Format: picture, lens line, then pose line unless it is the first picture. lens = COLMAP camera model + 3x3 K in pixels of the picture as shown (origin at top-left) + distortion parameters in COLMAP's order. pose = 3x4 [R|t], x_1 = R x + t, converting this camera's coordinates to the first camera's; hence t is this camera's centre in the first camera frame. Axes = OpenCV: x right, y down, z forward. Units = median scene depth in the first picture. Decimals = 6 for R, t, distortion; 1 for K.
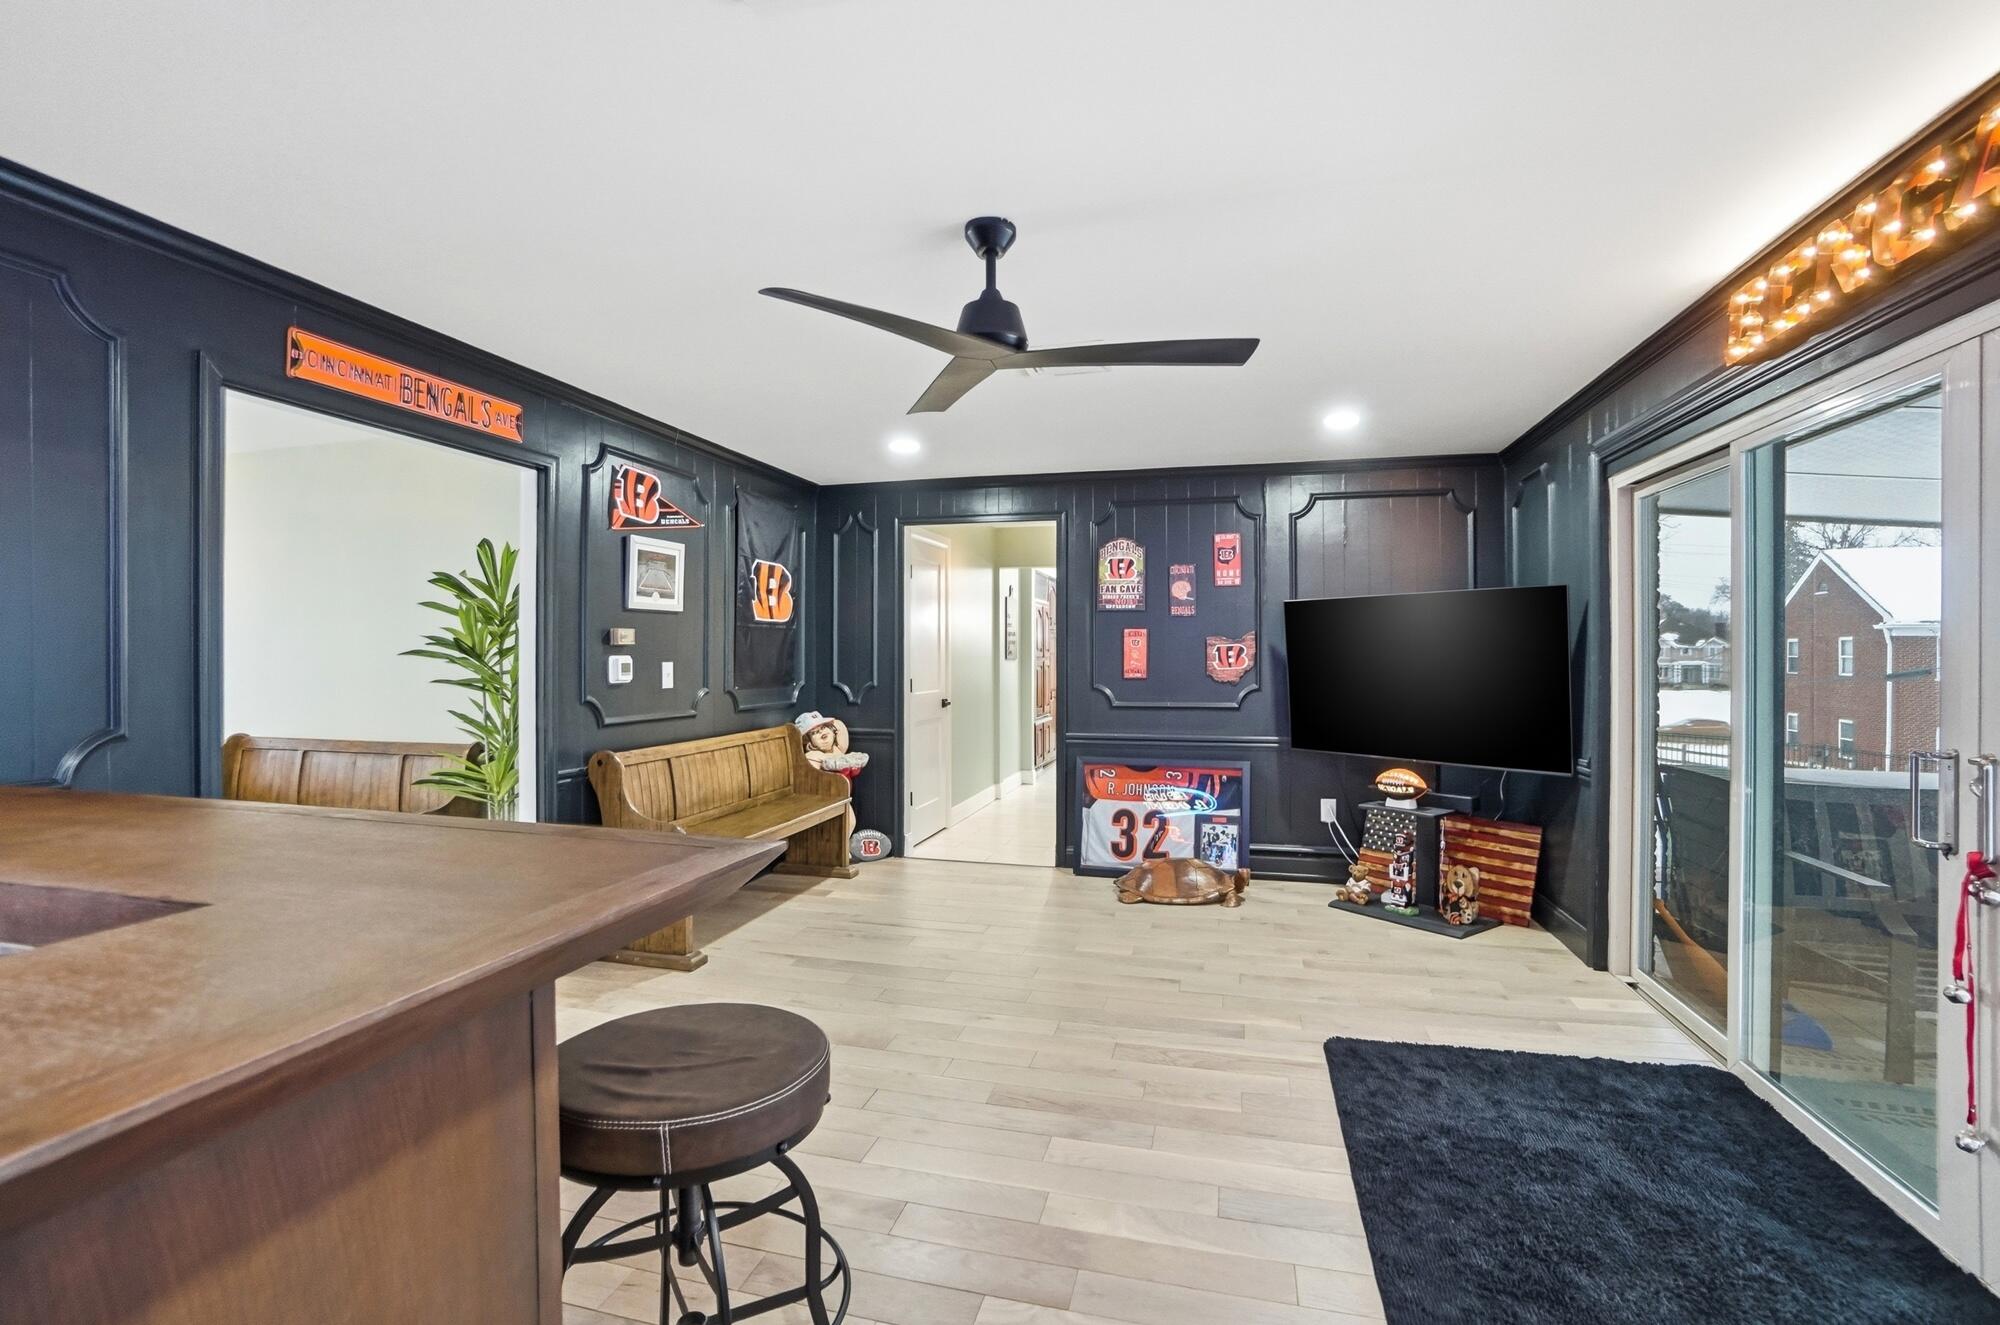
lens RADIAL K [[899.2, 0, 1000.7], [0, 899.2, 642.9], [0, 0, 1]] dist [-0.065642, 0.024482]
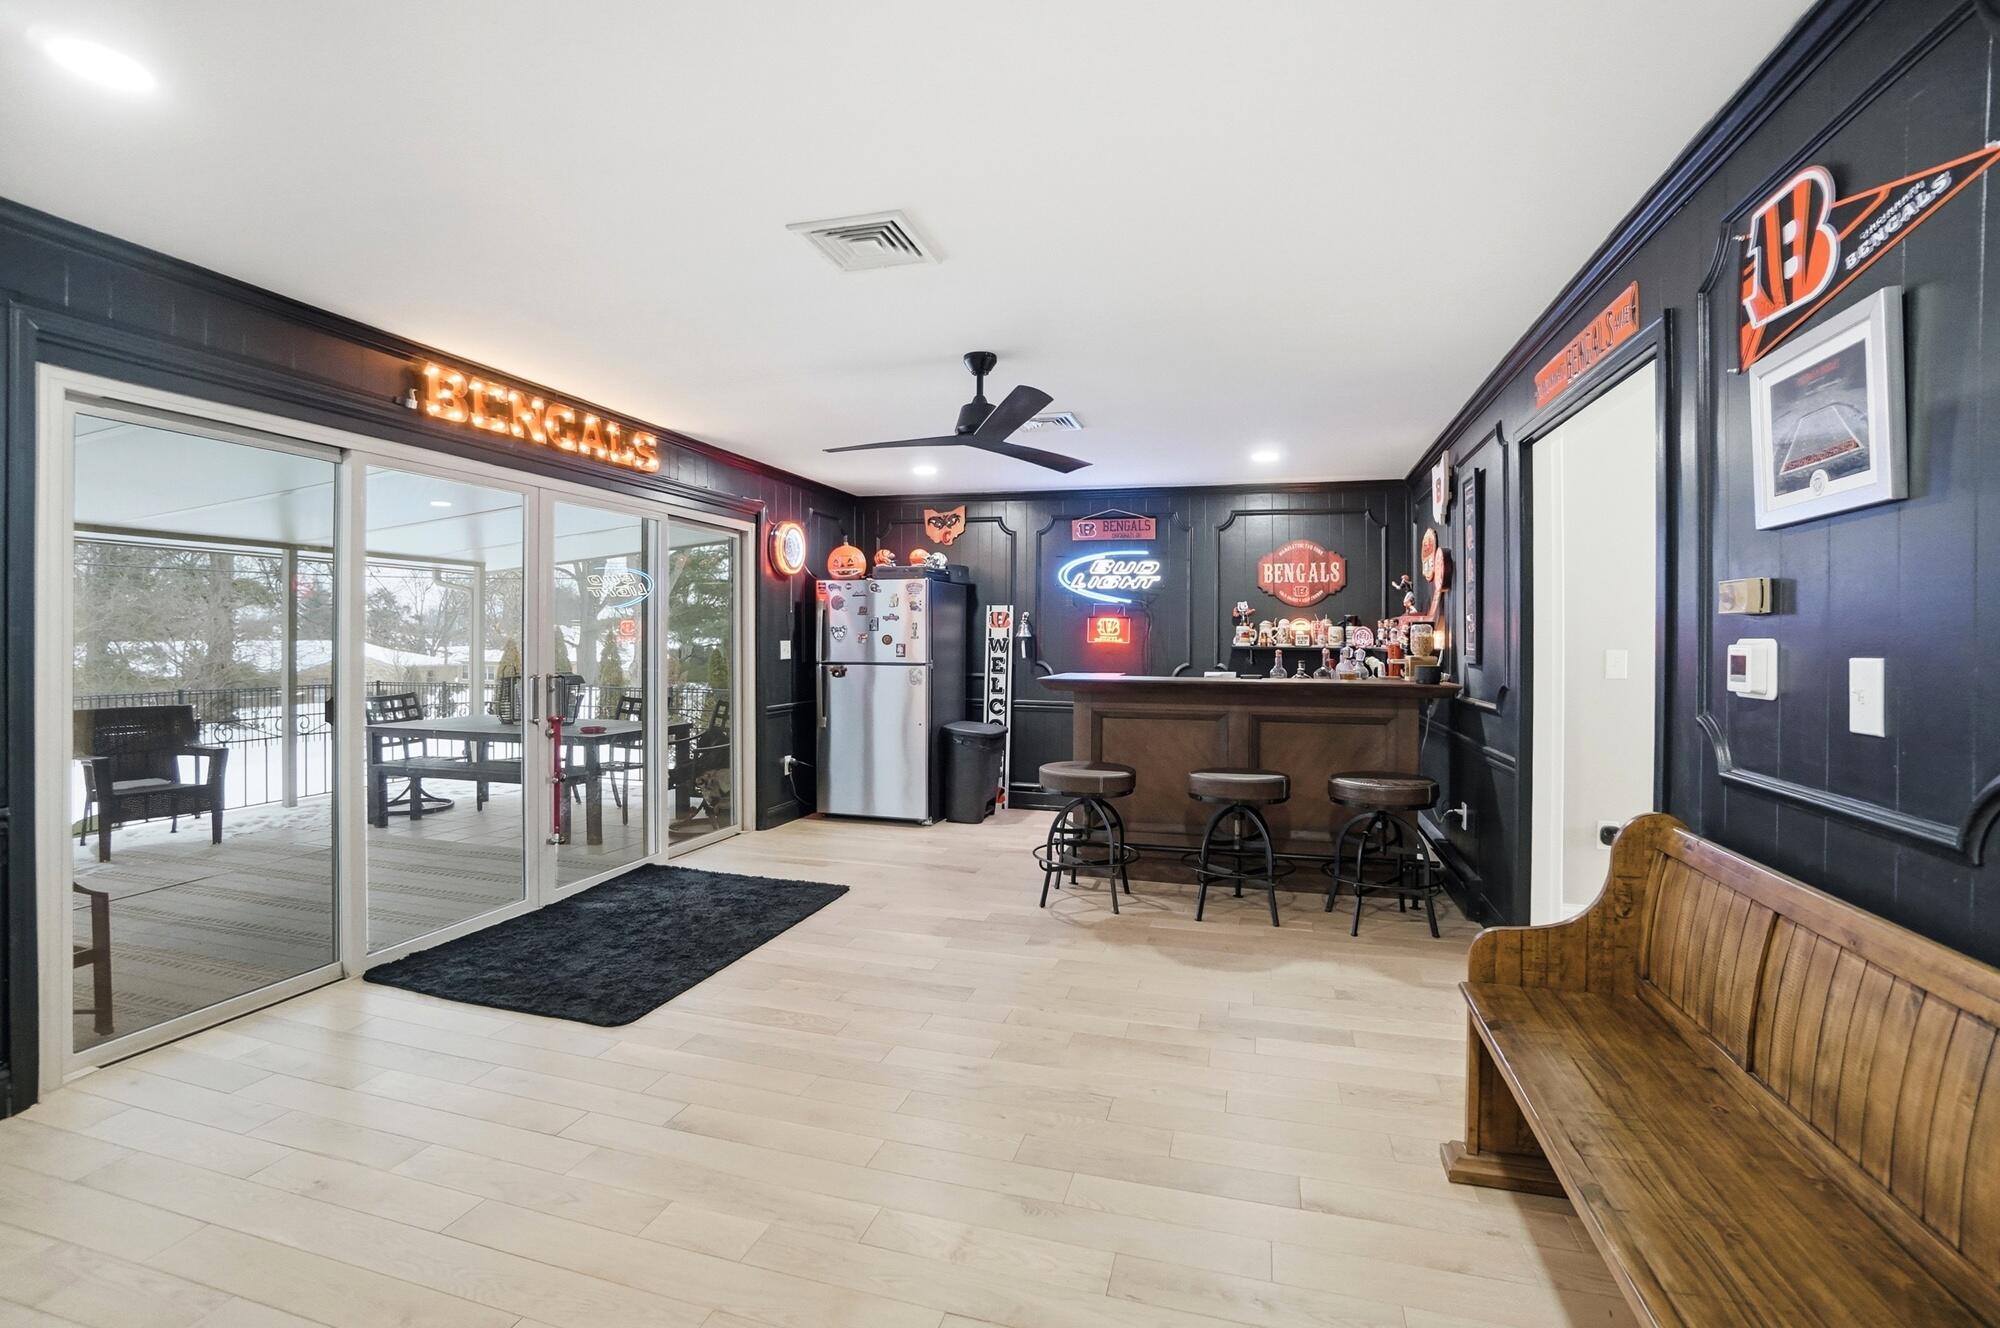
lens RADIAL K [[899.2, 0, 1000.7], [0, 899.2, 644.4], [0, 0, 1]] dist [-0.065642, 0.024482]
pose [[-0.999406, -0.005583, 0.034000, -0.080672], [-0.005437, 0.999976, 0.004382, 0.024641], [-0.034024, 0.004195, -0.999412, 2.000796]]
